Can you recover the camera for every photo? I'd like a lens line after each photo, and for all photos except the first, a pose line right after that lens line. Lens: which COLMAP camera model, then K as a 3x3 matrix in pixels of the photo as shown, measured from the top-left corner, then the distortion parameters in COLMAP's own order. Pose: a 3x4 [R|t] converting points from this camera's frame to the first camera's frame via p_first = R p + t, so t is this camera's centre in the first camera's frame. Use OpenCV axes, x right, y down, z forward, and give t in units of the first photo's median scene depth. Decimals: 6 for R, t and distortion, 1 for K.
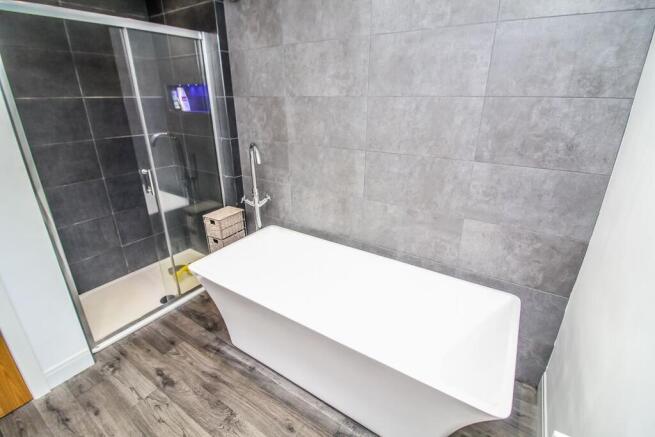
lens RADIAL K [[302.7, 0, 329.0], [0, 302.7, 213.6], [0, 0, 1]] dist [-0.005824, -0.004308]
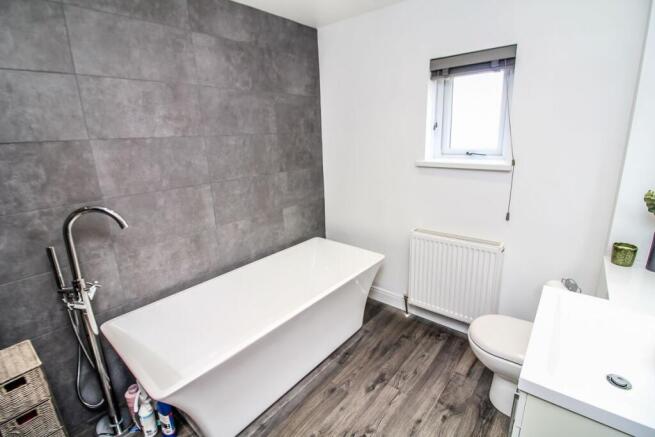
lens RADIAL K [[302.7, 0, 329.8], [0, 302.7, 216.8], [0, 0, 1]] dist [-0.005824, -0.004308]
pose [[0.117992, -0.265131, 0.956966, -0.948924], [0.390480, 0.898452, 0.200774, -0.152816], [-0.913019, 0.349986, 0.209539, 0.421379]]
